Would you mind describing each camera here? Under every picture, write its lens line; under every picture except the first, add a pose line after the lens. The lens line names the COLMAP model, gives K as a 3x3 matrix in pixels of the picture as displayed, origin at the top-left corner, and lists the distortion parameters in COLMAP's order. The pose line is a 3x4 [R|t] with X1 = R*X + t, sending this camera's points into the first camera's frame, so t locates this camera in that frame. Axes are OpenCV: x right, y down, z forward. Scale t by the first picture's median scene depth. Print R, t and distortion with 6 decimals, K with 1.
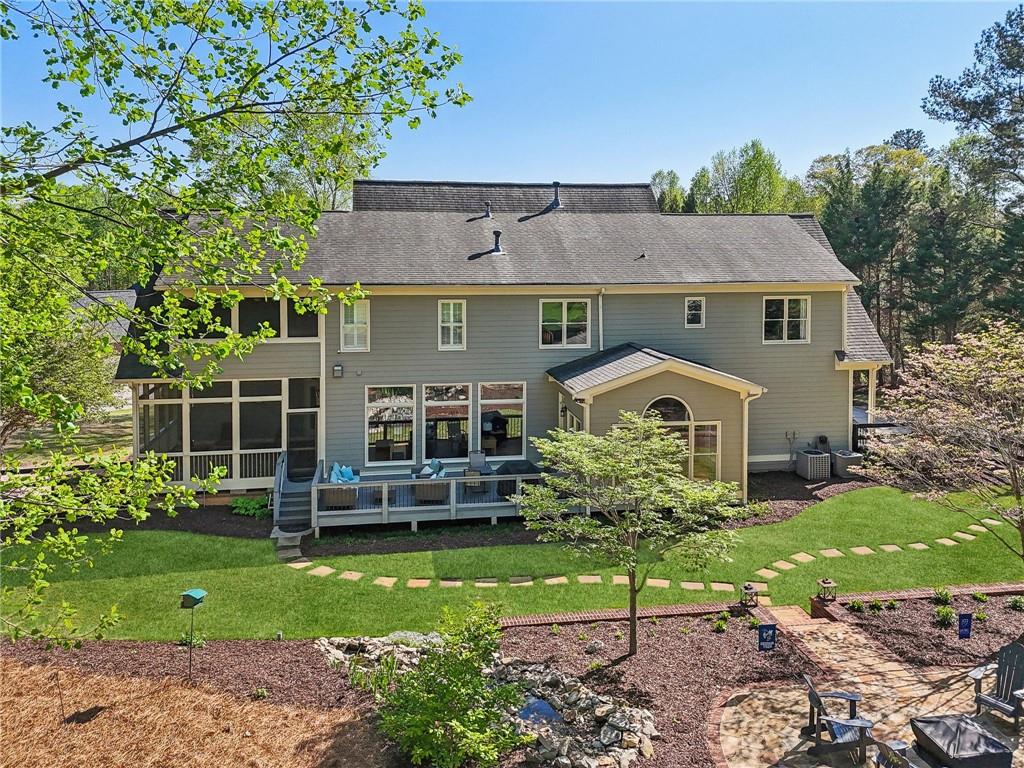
lens RADIAL K [[822.7, 0, 517.3], [0, 822.7, 265.7], [0, 0, 1]] dist [0.040202, -0.017532]
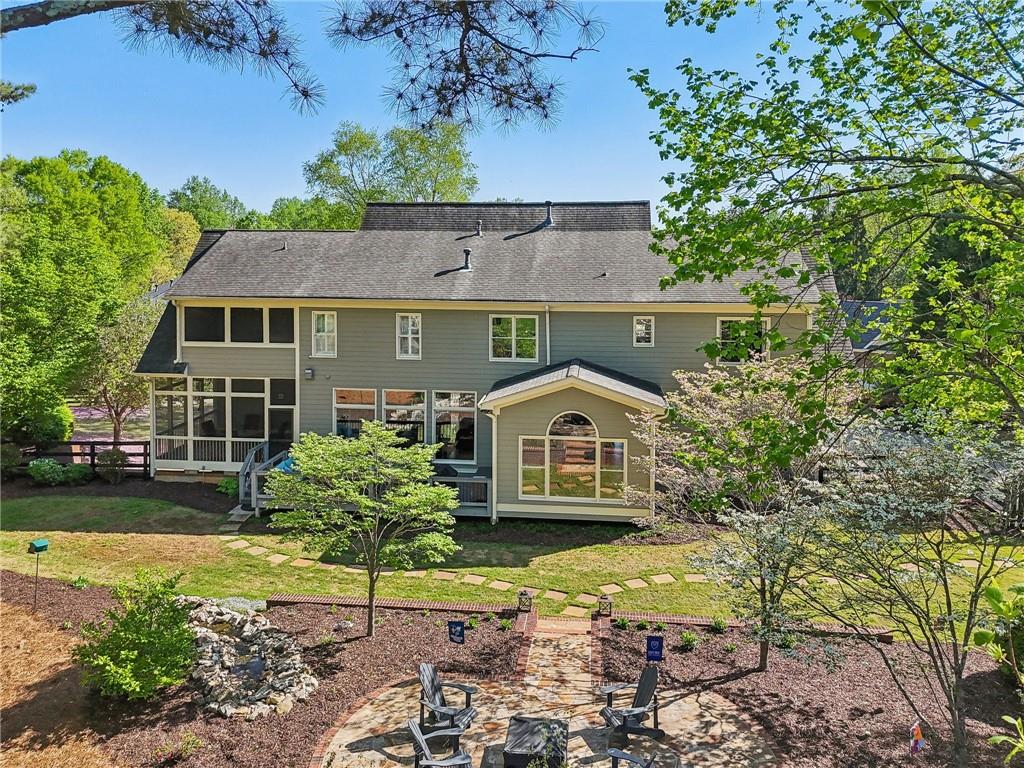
lens RADIAL K [[828.7, 0, 512.0], [0, 828.7, 273.8], [0, 0, 1]] dist [0.063561, -0.053998]
pose [[0.960501, 0.010889, -0.278063, 0.366270], [-0.009904, 0.999939, 0.004948, -0.018287], [0.278100, -0.001999, 0.960550, -0.022336]]
